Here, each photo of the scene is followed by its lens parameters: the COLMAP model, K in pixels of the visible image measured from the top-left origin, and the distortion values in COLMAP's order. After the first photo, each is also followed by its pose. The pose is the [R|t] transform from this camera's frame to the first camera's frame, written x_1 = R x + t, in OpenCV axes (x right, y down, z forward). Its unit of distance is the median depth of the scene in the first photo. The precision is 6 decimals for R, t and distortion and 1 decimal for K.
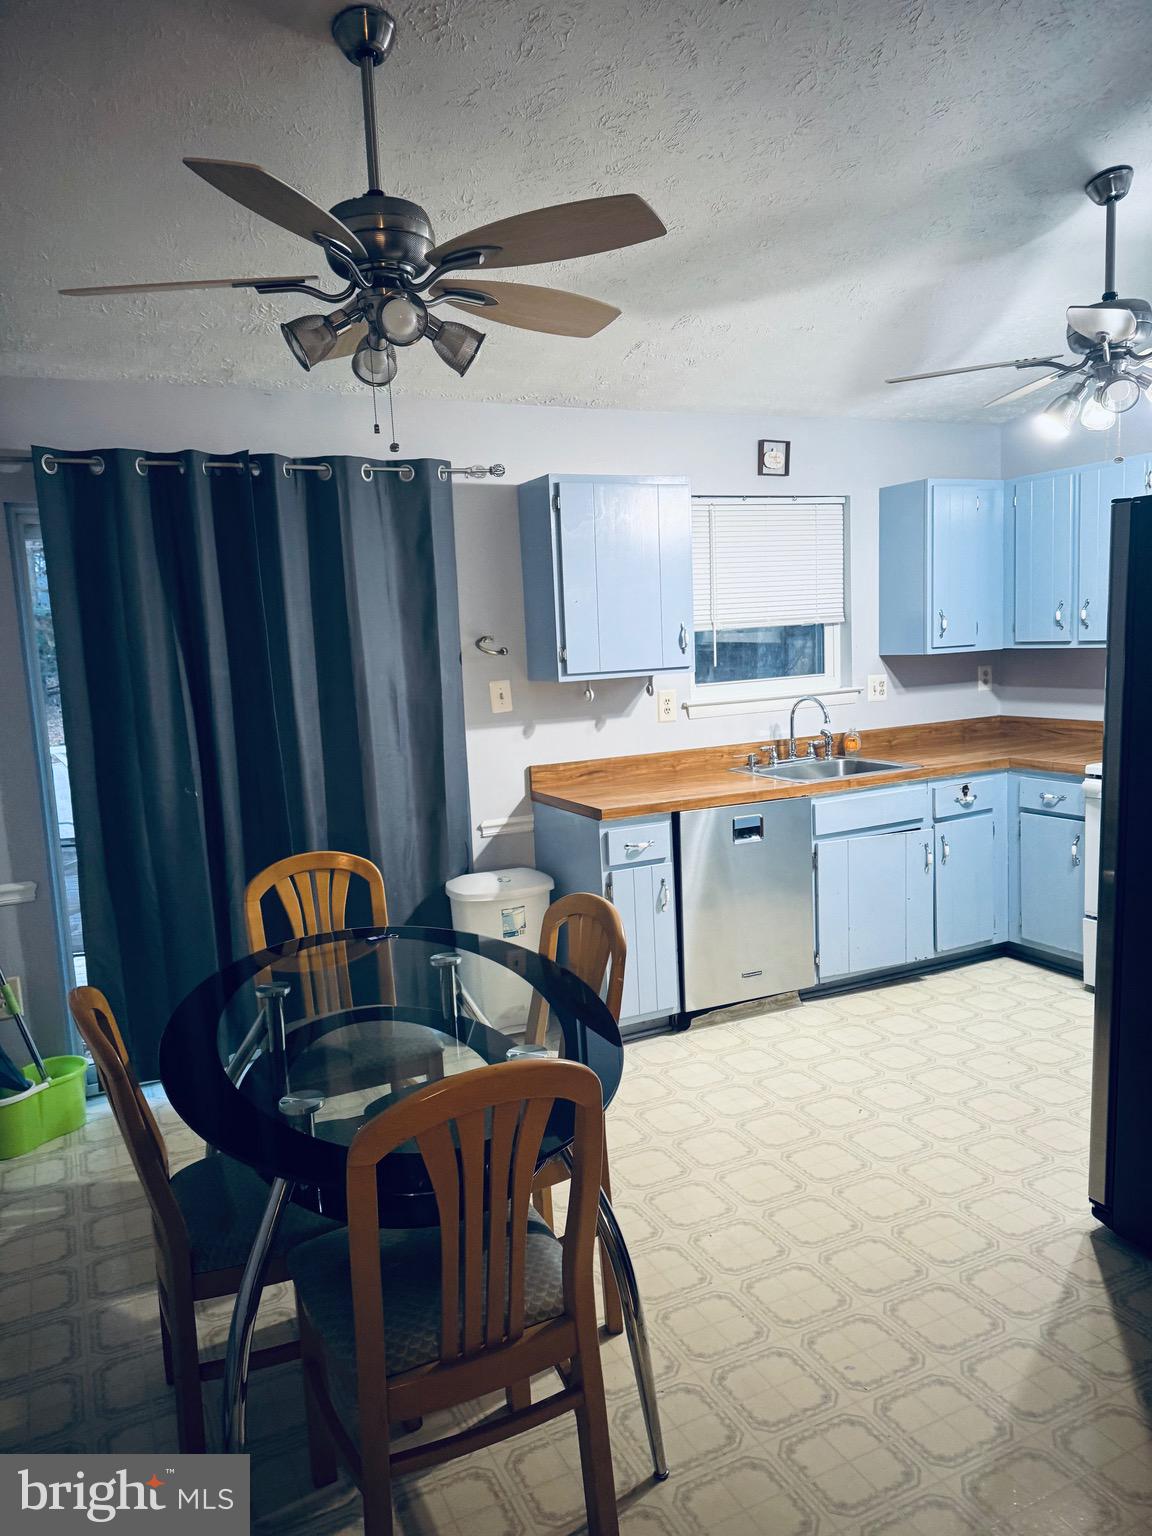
lens RADIAL K [[1090.7, 0, 555.5], [0, 1090.7, 766.4], [0, 0, 1]] dist [0.086784, -0.120303]
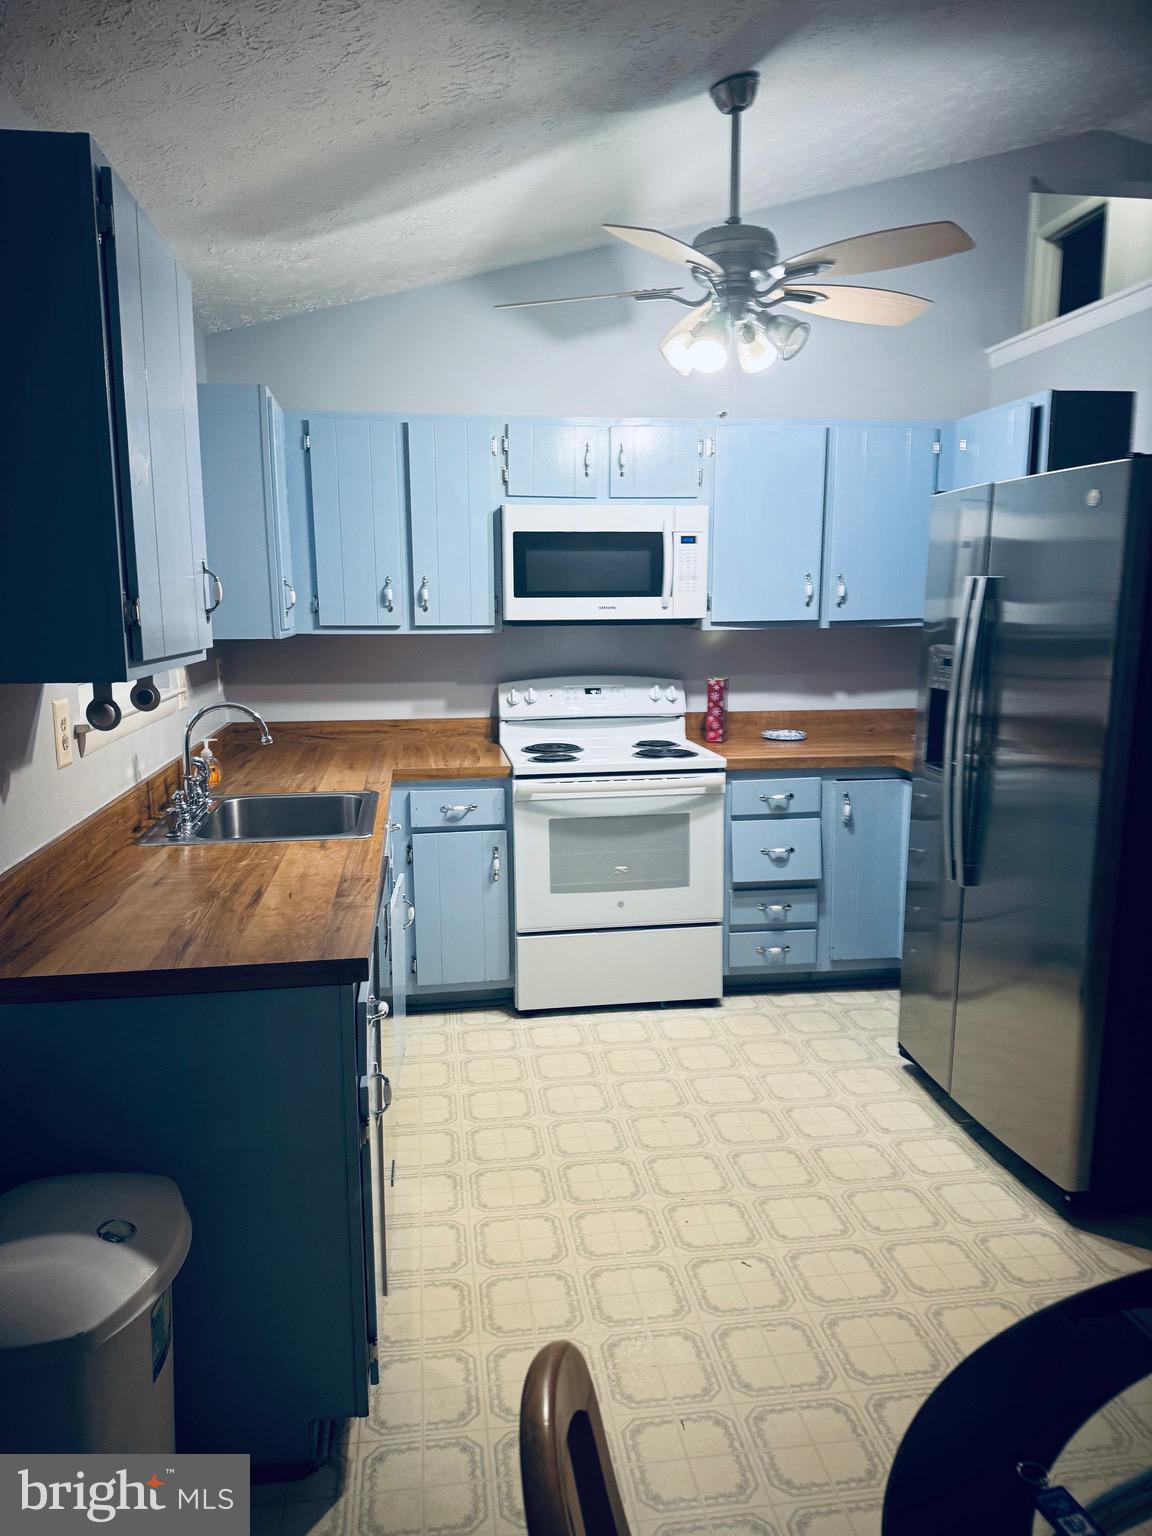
lens RADIAL K [[1067.6, 0, 565.3], [0, 1067.6, 775.3], [0, 0, 1]] dist [0.131870, -0.205561]
pose [[0.301865, -0.108235, 0.947187, -0.323510], [0.106985, 0.991105, 0.079158, -0.058614], [-0.947329, 0.077440, 0.310759, 0.716185]]
